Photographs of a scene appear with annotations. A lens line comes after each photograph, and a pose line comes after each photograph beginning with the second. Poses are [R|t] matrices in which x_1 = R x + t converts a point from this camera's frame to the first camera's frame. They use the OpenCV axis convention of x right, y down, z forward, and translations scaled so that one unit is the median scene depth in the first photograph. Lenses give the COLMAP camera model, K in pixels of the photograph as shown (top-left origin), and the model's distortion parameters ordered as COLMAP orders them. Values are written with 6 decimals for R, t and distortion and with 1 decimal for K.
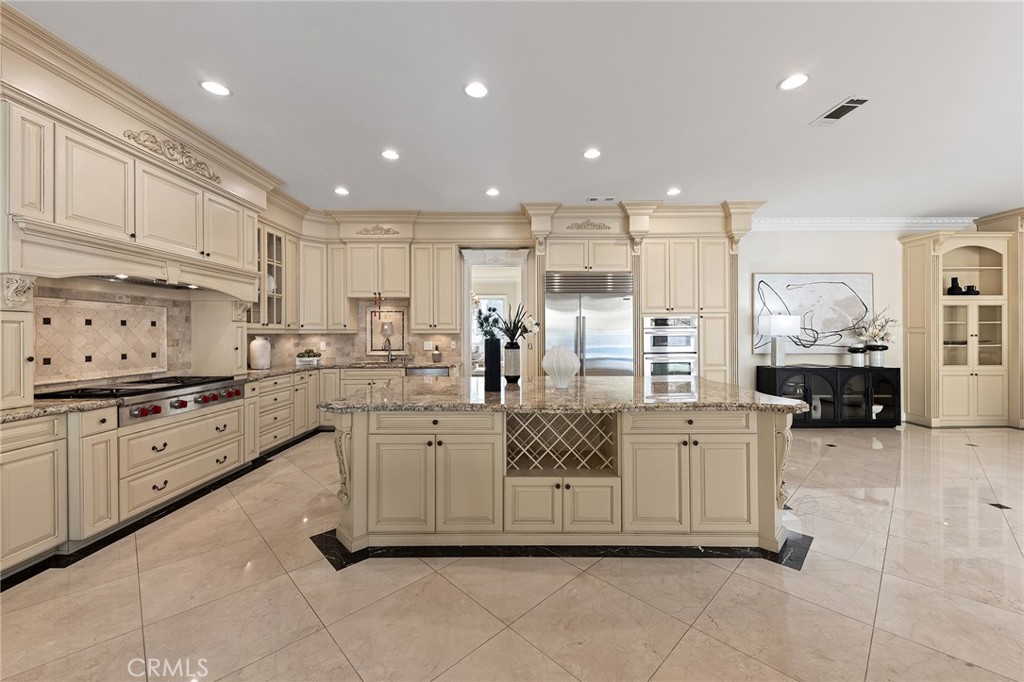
lens RADIAL K [[401.4, 0, 513.1], [0, 401.4, 331.3], [0, 0, 1]] dist [0.008869, -0.000175]
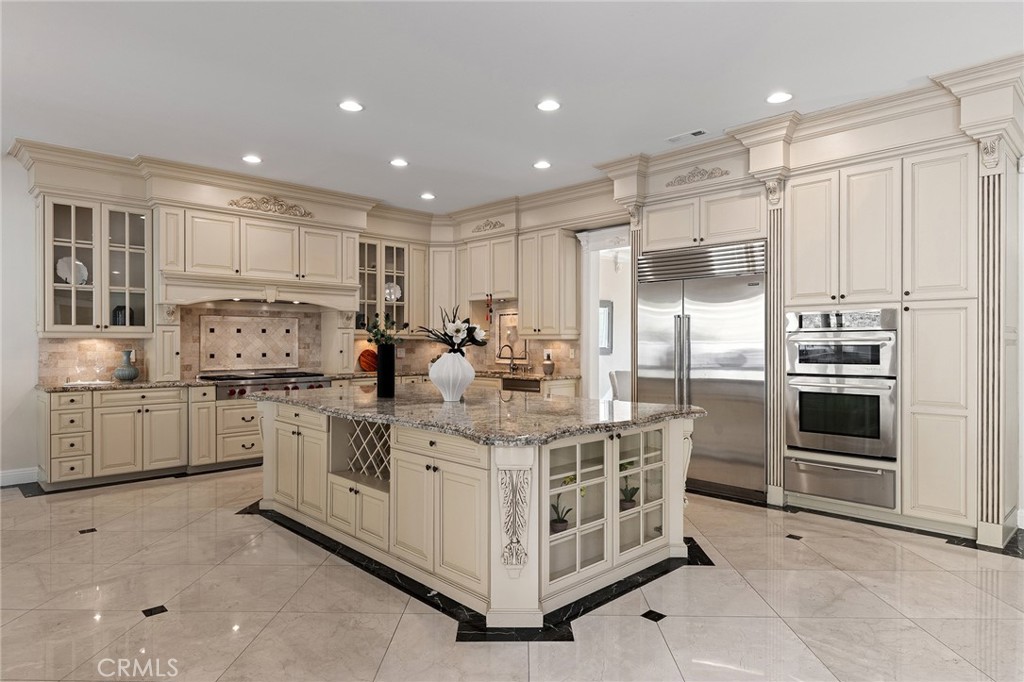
lens RADIAL K [[579.1, 0, 512.0], [0, 579.1, 341.0], [0, 0, 1]] dist [0.016218, -0.000419]
pose [[0.708233, 0.004874, -0.705962, 0.968924], [0.000265, 0.999974, 0.007170, -0.000171], [0.705979, -0.005265, 0.708213, 0.170028]]
